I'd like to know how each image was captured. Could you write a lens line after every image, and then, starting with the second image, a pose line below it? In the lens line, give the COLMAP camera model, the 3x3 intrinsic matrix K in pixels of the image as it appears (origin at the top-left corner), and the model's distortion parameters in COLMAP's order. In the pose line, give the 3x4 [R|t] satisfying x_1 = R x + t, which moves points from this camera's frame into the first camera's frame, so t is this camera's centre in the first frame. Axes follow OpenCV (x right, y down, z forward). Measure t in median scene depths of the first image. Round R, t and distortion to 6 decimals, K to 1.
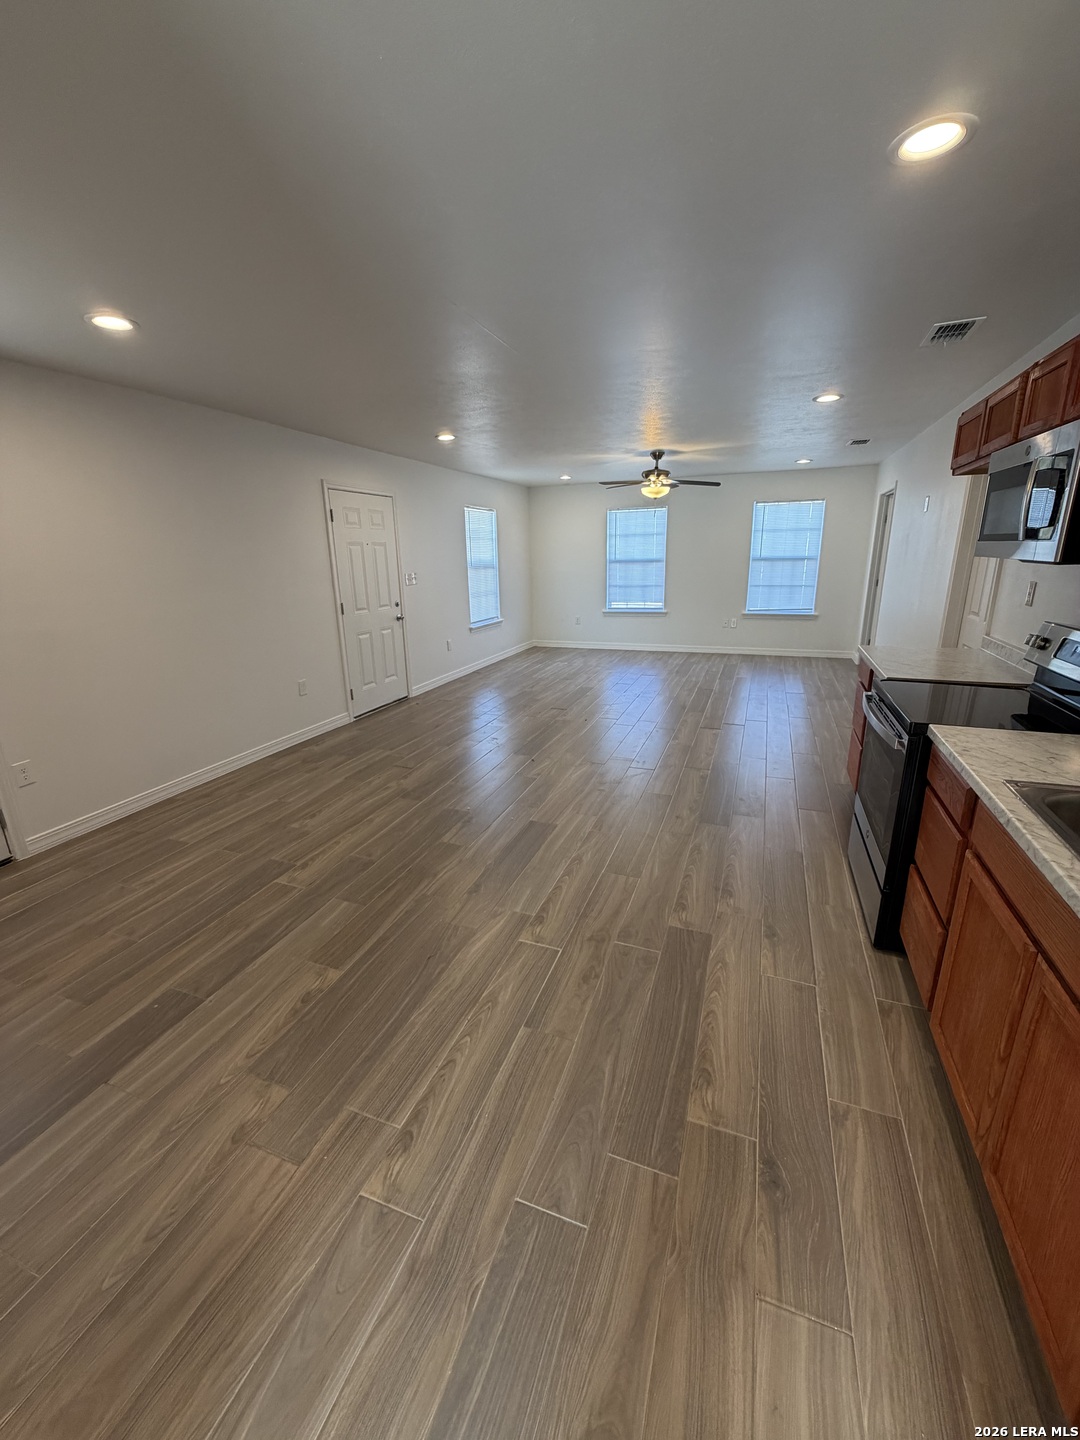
lens RADIAL K [[573.9, 0, 540.0], [0, 573.9, 720.0], [0, 0, 1]] dist [0.000820, -0.000099]
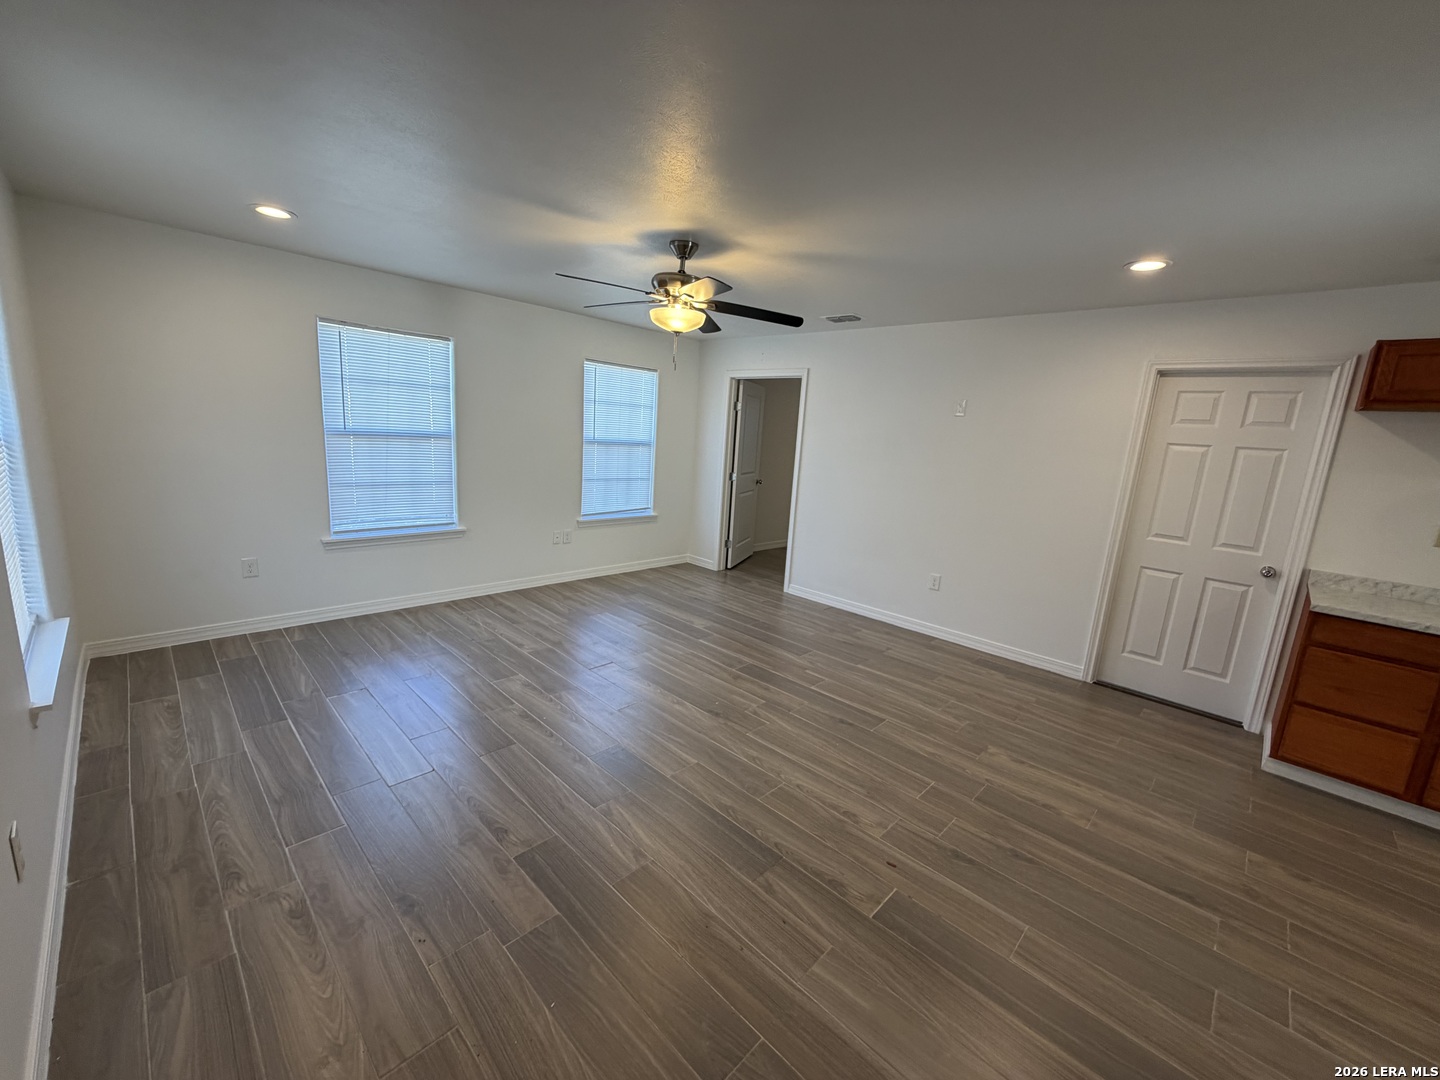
lens RADIAL K [[573.9, 0, 720.0], [0, 573.9, 540.0], [0, 0, 1]] dist [0.000820, -0.000099]
pose [[0.383051, -0.126380, 0.915041, -0.203100], [0.188021, 0.980526, 0.056715, -0.177457], [-0.904389, 0.150322, 0.399354, 0.612281]]
